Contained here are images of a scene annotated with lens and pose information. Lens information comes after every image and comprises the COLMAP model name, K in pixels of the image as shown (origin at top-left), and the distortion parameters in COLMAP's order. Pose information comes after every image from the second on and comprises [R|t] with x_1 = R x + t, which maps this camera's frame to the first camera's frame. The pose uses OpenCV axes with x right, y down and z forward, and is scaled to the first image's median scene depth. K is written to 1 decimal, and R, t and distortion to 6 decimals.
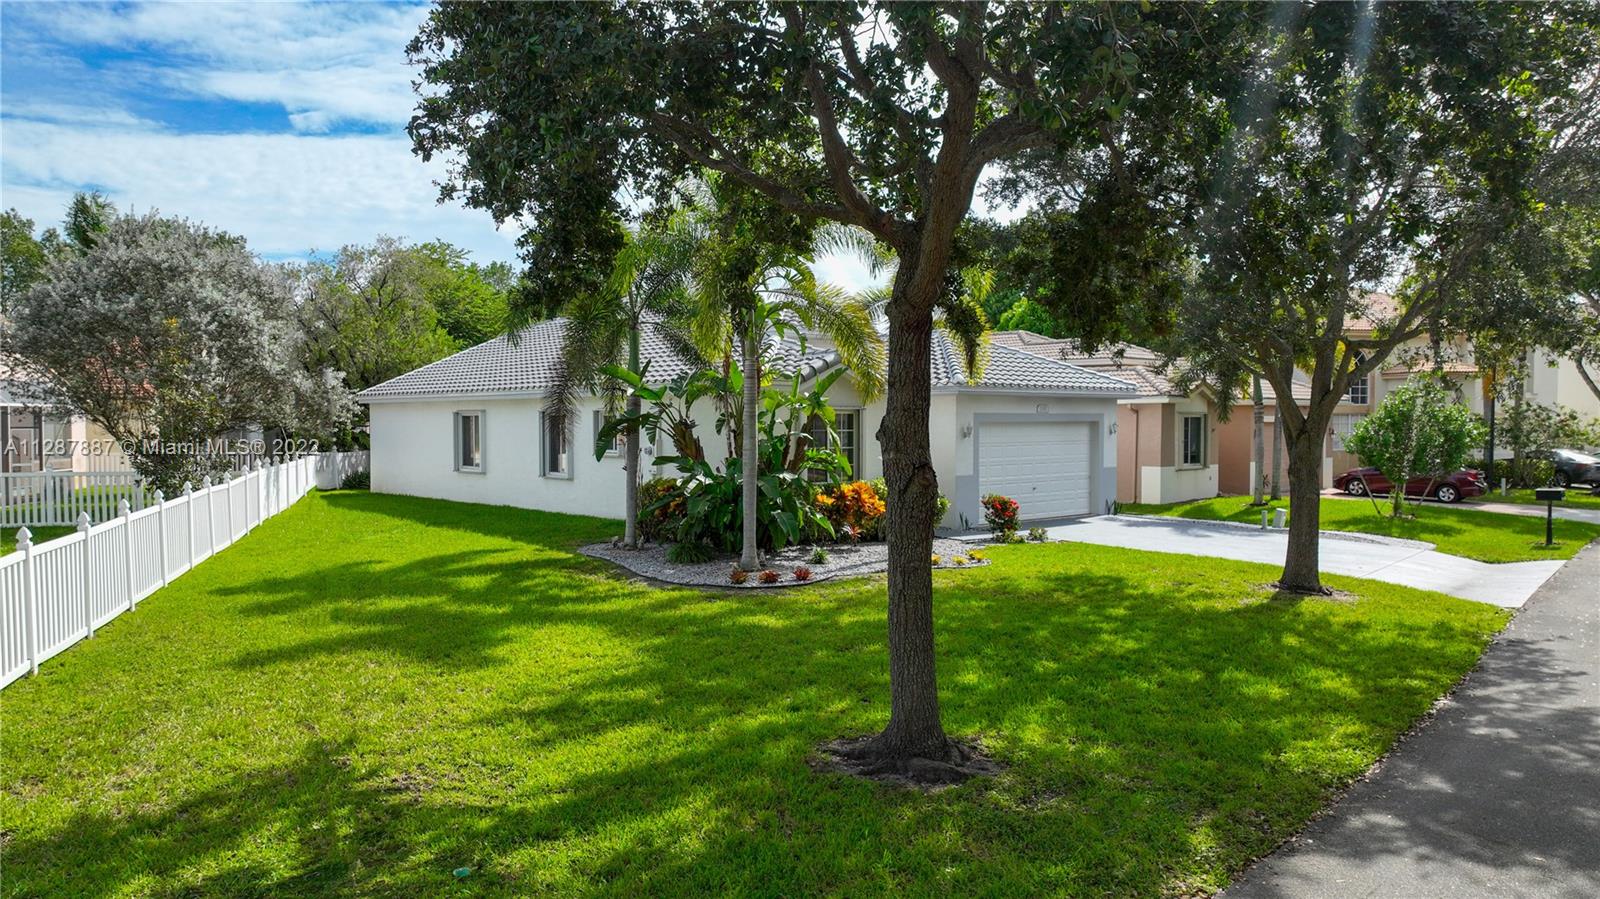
lens RADIAL K [[1049.0, 0, 830.6], [0, 1049.0, 447.9], [0, 0, 1]] dist [0.001658, -0.002222]
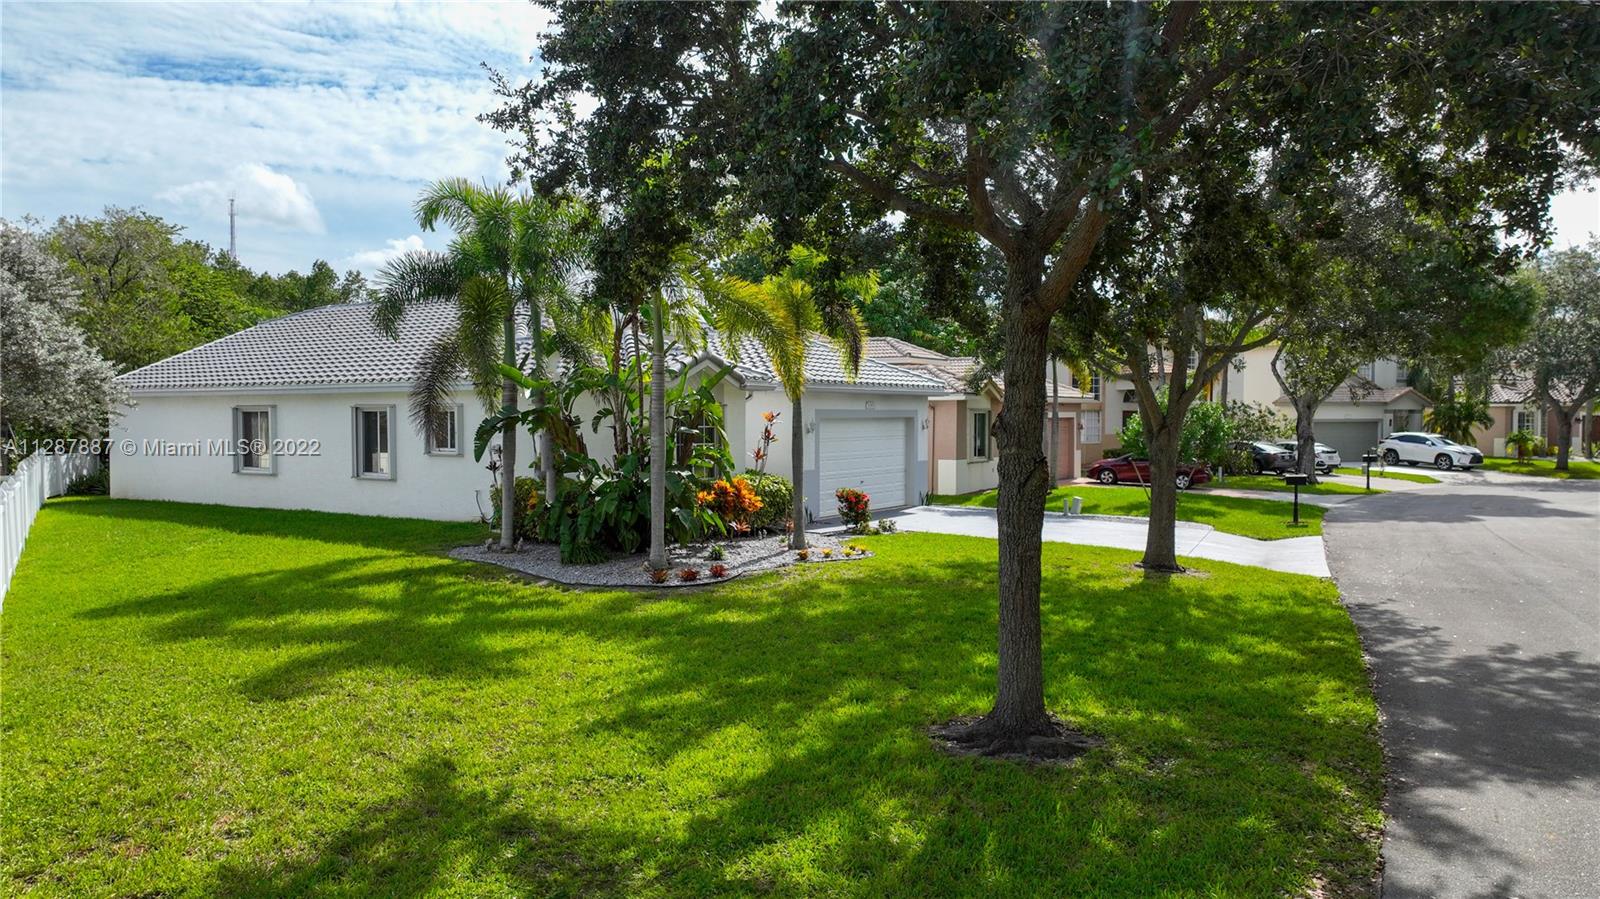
lens RADIAL K [[1044.4, 0, 800.0], [0, 1044.4, 449.5], [0, 0, 1]] dist [0.022862, -0.052518]
pose [[0.969537, -0.008086, 0.244811, -0.164232], [0.006725, 0.999957, 0.006393, -0.000856], [-0.244852, -0.004552, 0.969550, 0.013938]]
